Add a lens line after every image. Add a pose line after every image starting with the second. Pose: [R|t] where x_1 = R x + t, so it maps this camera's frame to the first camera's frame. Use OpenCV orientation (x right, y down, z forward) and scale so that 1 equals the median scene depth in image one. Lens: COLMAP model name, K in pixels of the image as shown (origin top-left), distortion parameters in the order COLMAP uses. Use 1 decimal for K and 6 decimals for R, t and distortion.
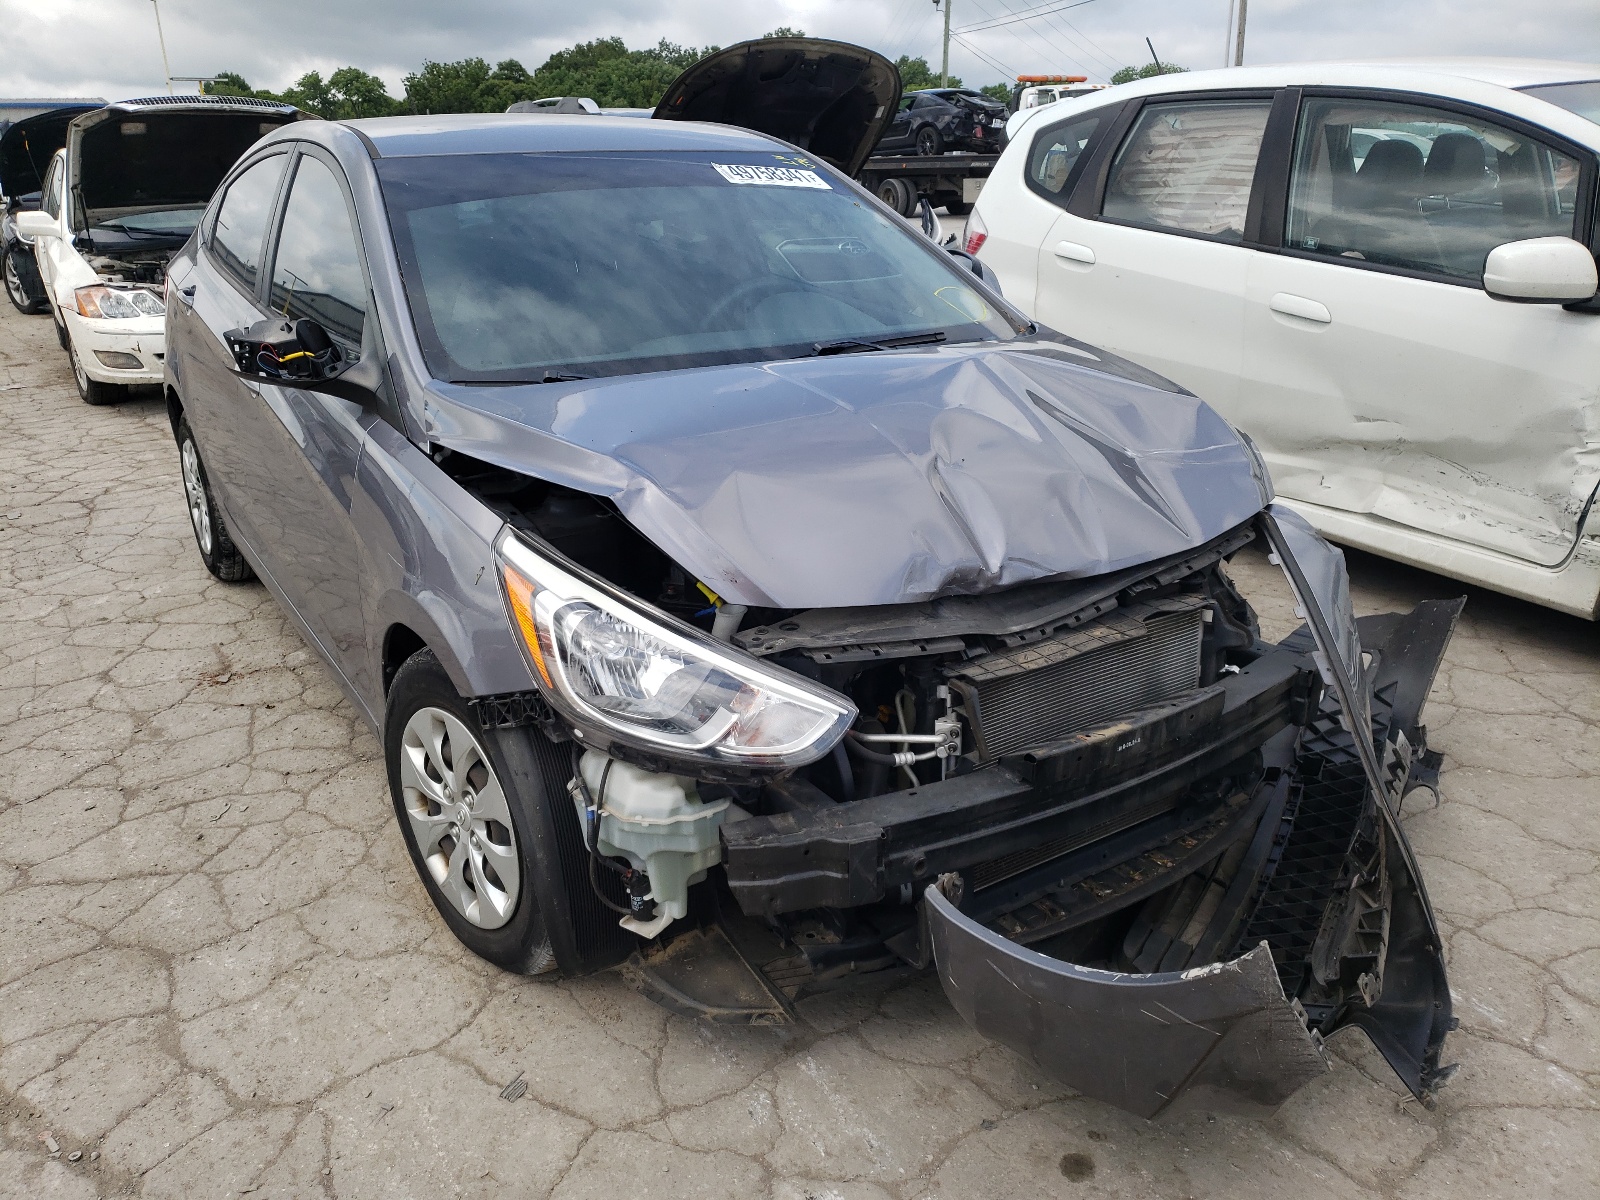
lens RADIAL K [[1241.8, 0, 798.1], [0, 1241.8, 632.4], [0, 0, 1]] dist [0.036871, -0.006108]
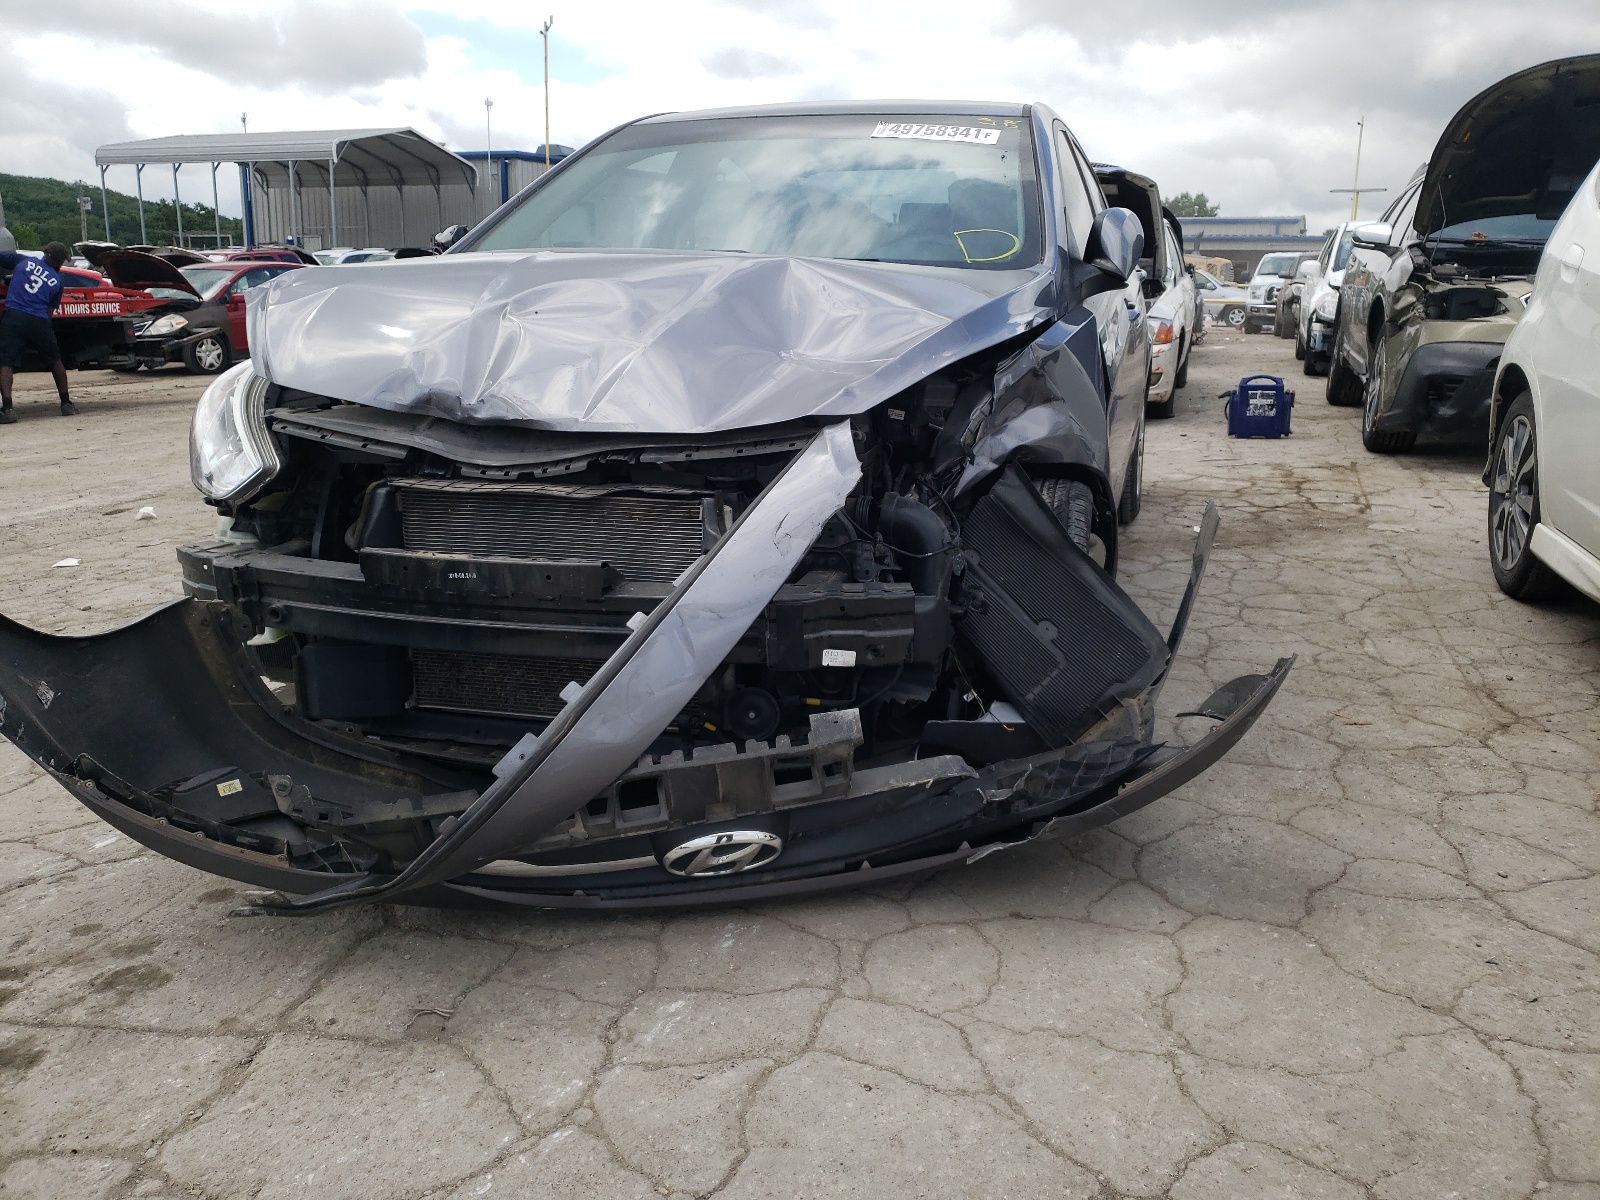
lens RADIAL K [[1236.1, 0, 800.0], [0, 1236.1, 600.0], [0, 0, 1]] dist [0.049623, -0.030580]
pose [[0.637265, 0.206676, -0.742414, 1.162278], [-0.289068, 0.957133, 0.018323, 0.011172], [0.714376, 0.202931, 0.669691, 0.516379]]
